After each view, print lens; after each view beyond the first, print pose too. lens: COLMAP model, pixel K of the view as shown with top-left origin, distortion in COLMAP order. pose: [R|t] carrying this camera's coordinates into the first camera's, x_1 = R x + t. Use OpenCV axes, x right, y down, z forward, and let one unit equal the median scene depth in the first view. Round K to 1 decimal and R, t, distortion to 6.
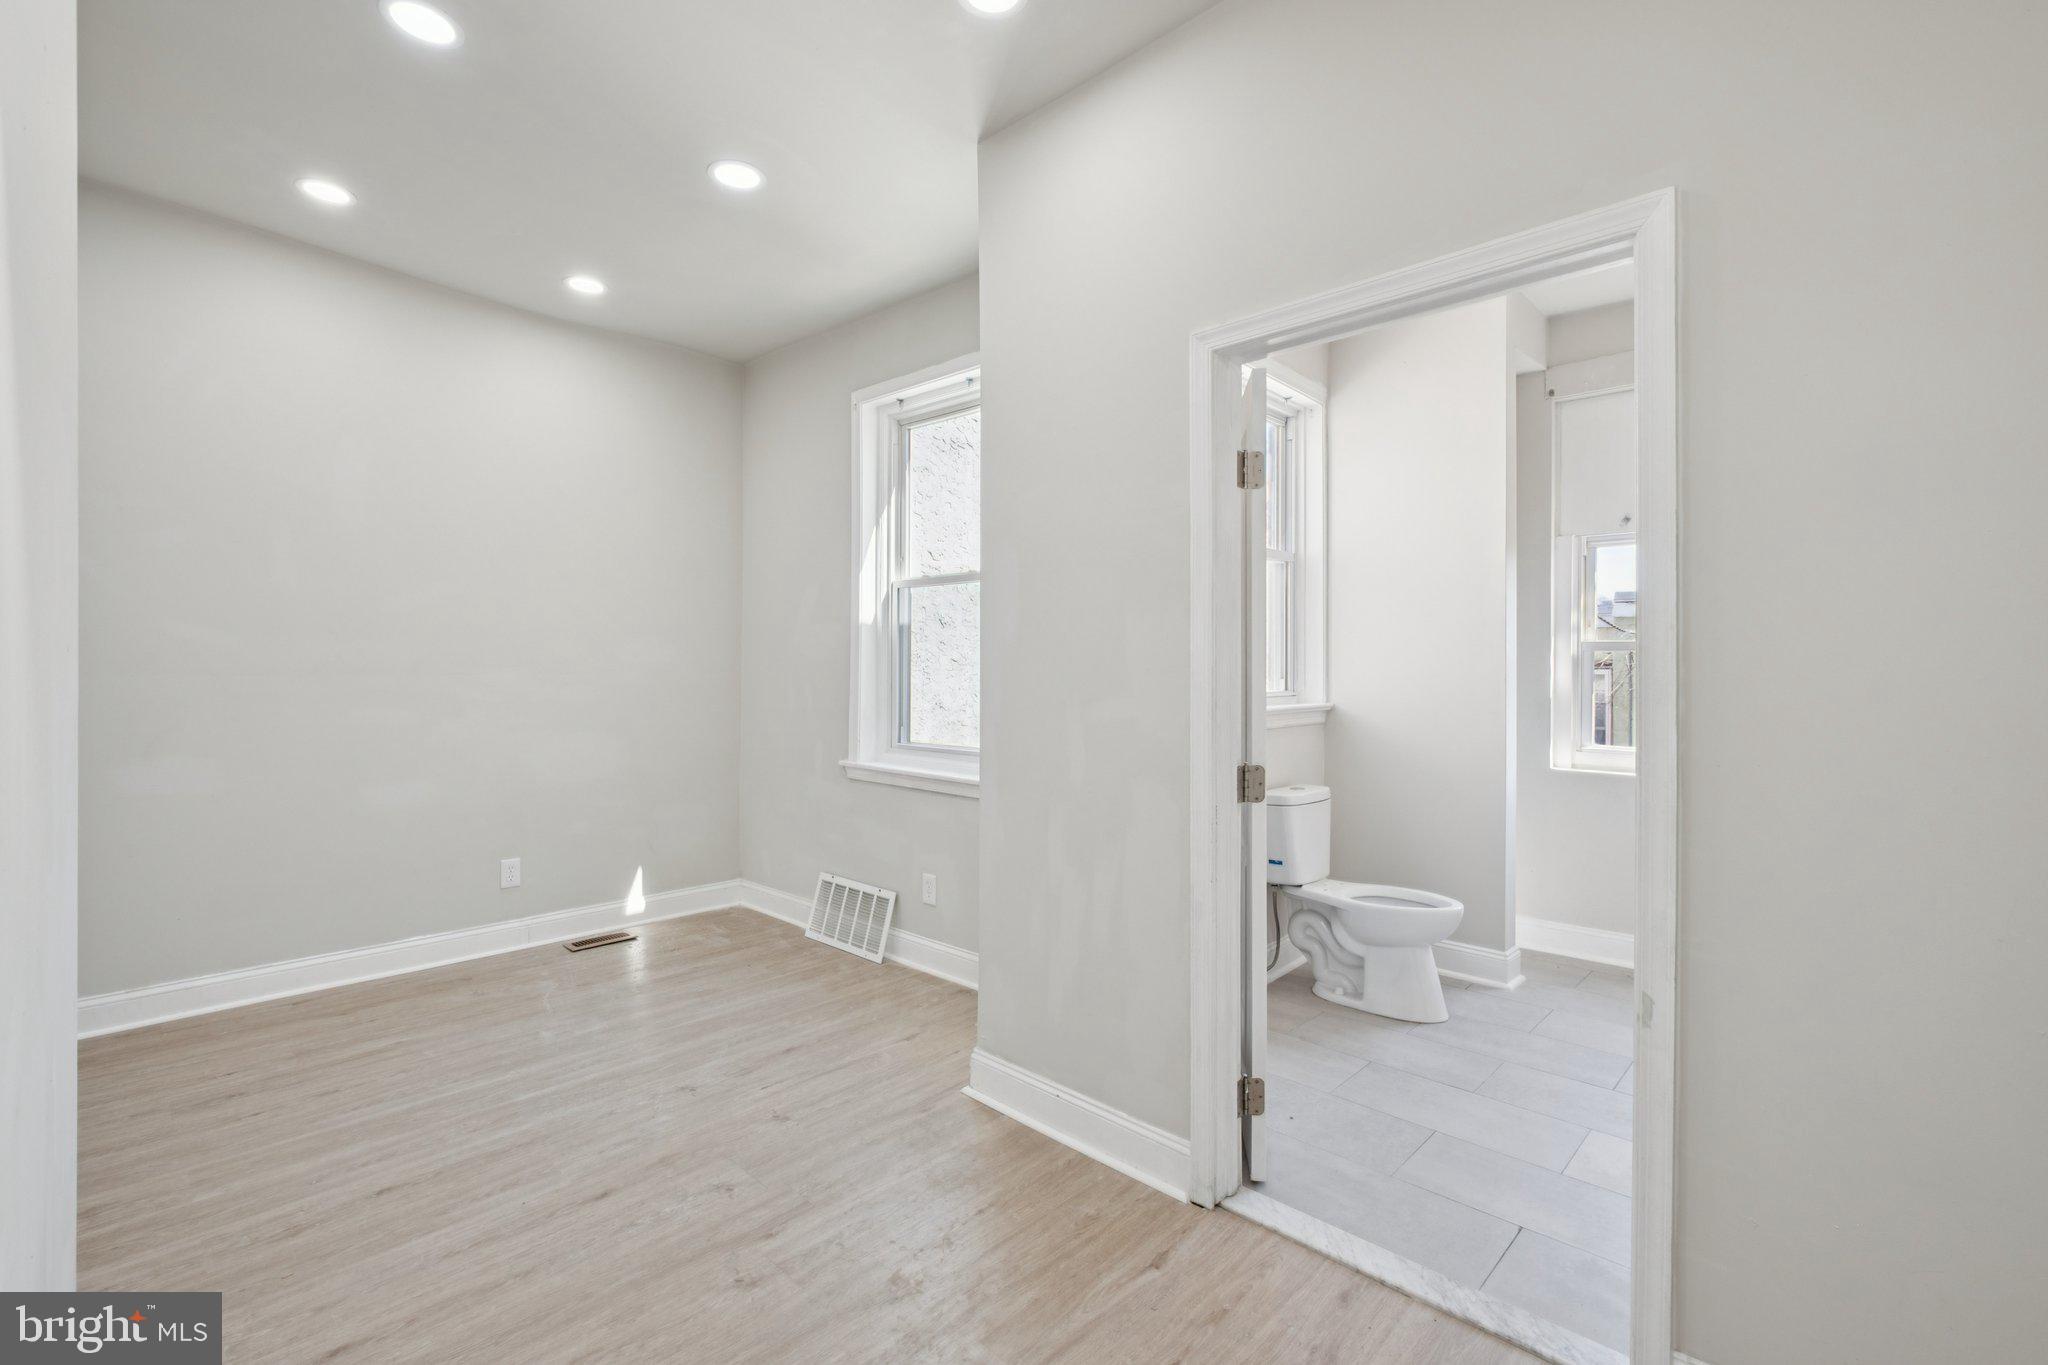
lens RADIAL K [[902.0, 0, 975.2], [0, 902.0, 667.2], [0, 0, 1]] dist [-0.002446, 0.001741]
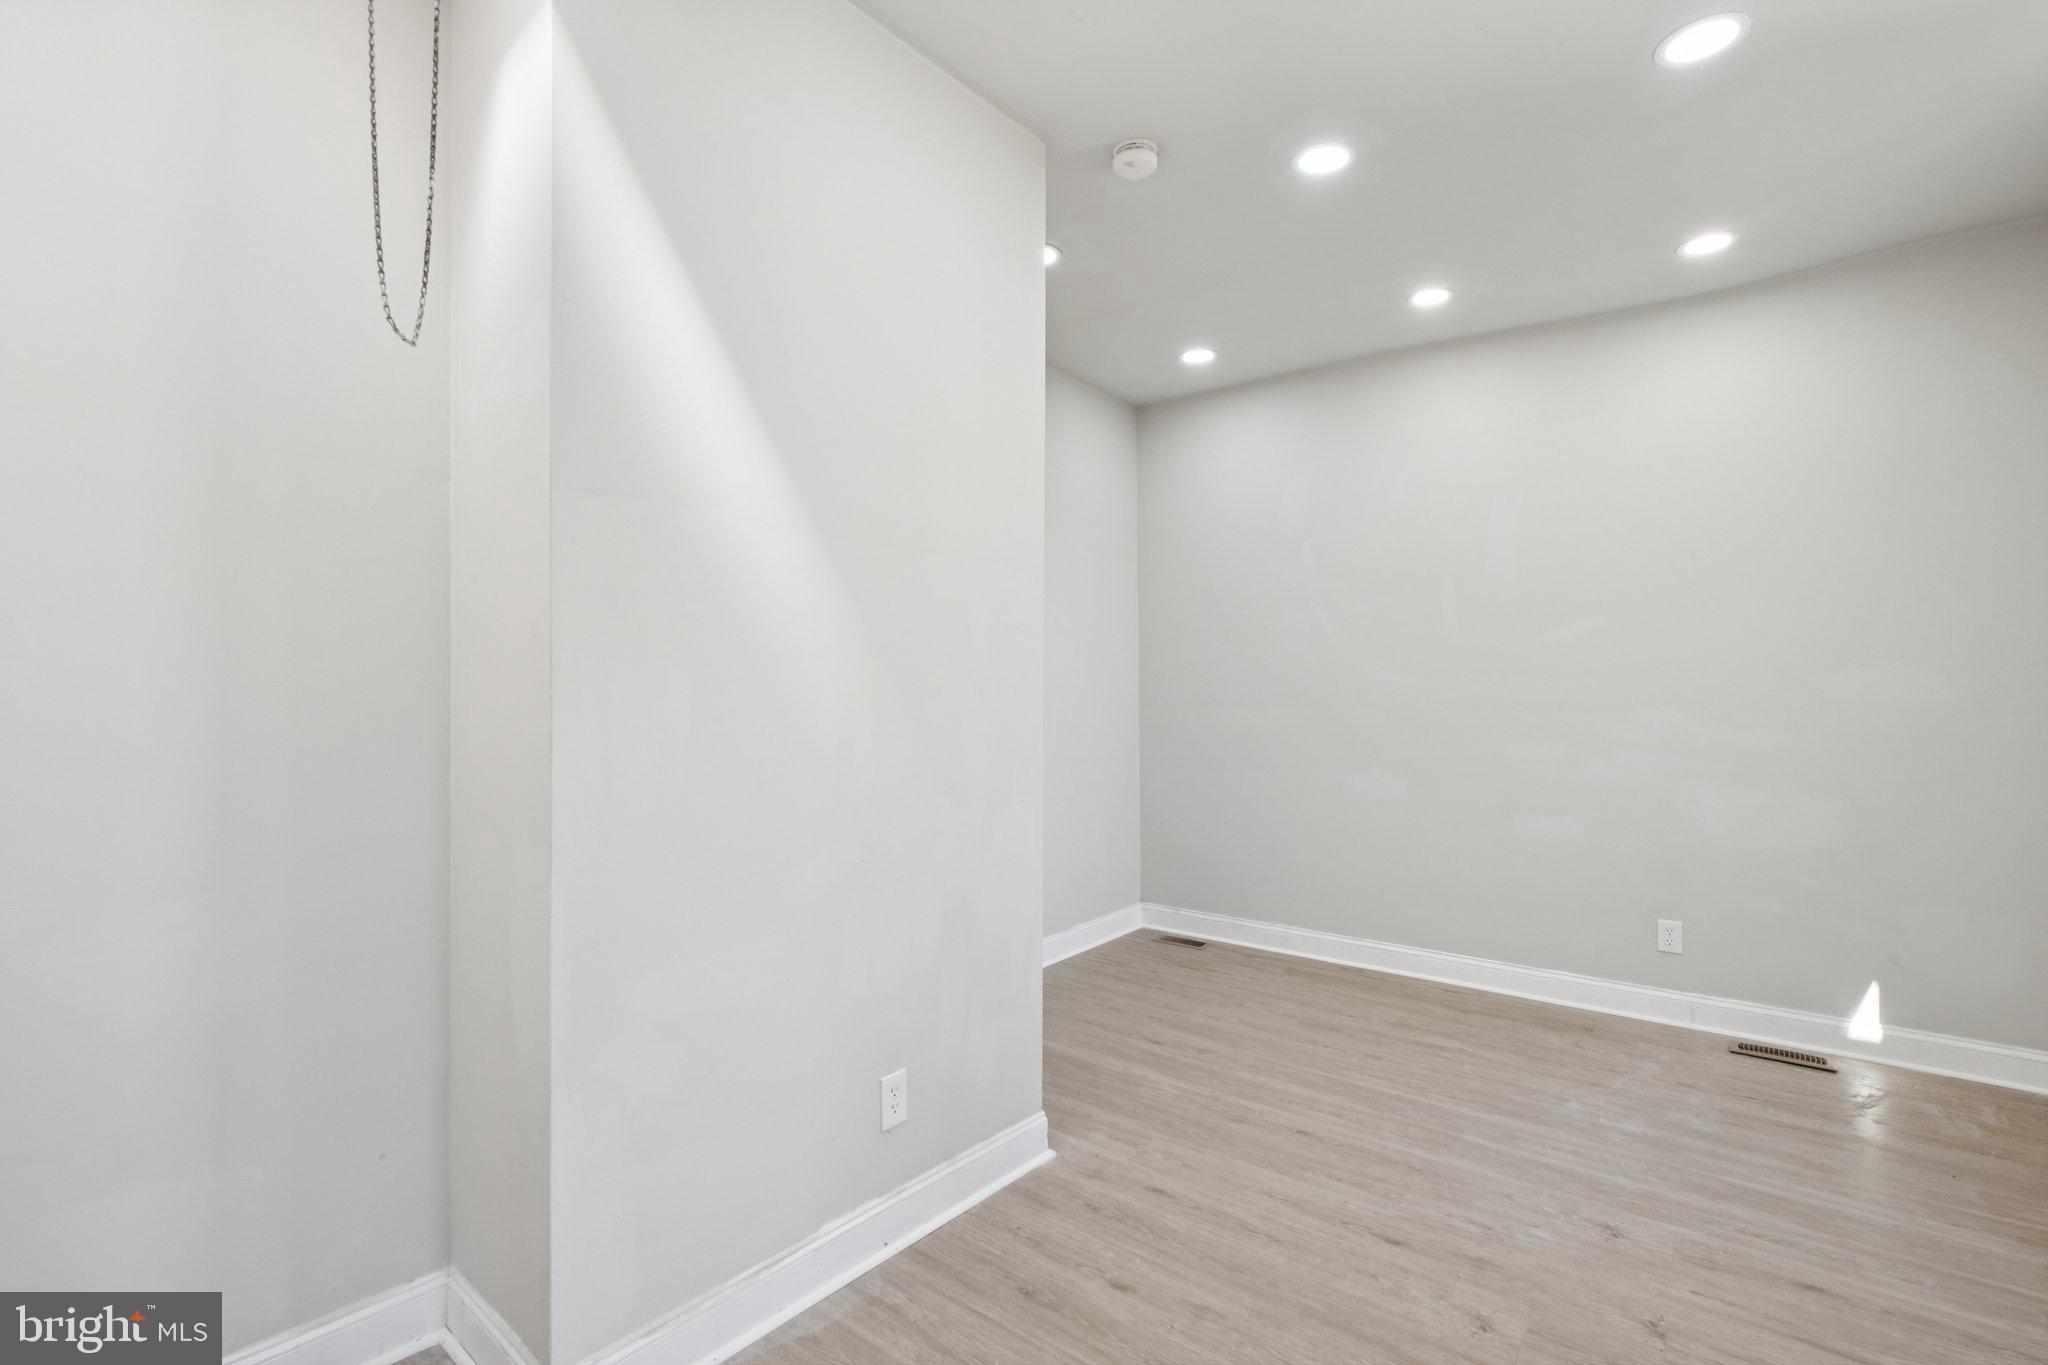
lens RADIAL K [[902.0, 0, 1036.6], [0, 902.0, 684.8], [0, 0, 1]] dist [-0.002446, 0.001741]
pose [[0.137368, -0.014685, -0.990411, 0.437531], [-0.005282, 0.999865, -0.015558, -0.002506], [0.990506, 0.007368, 0.137271, 0.404396]]
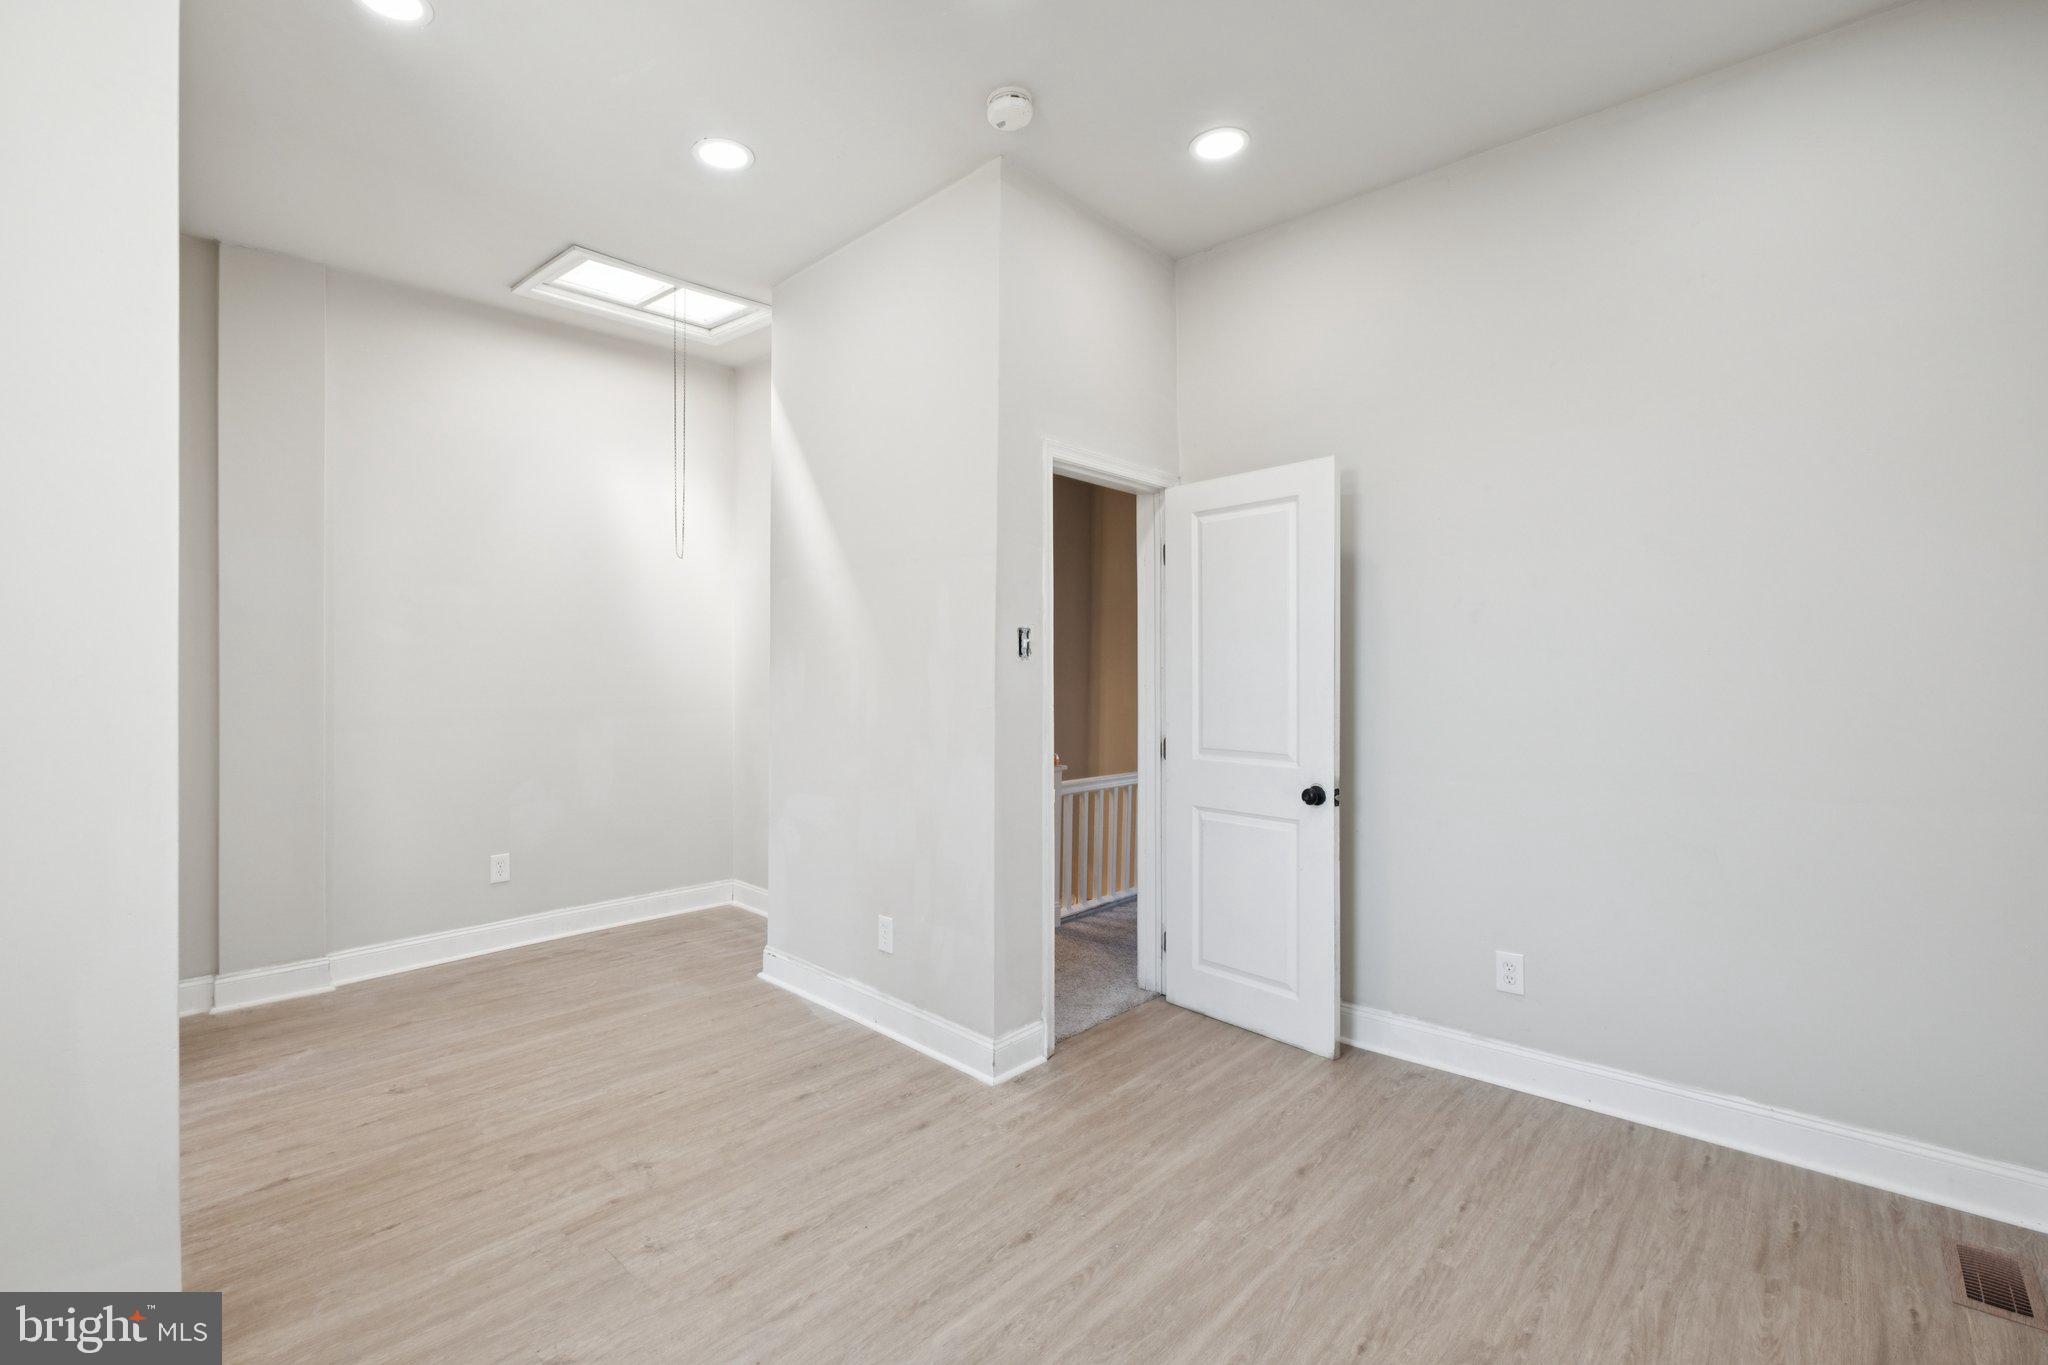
lens RADIAL K [[902.0, 0, 976.4], [0, 902.0, 673.6], [0, 0, 1]] dist [-0.002446, 0.001741]
pose [[-0.999336, -0.006991, -0.035760, -0.486278], [-0.007062, 0.999973, 0.001860, 0.000191], [0.035746, 0.002111, -0.999359, 1.649091]]
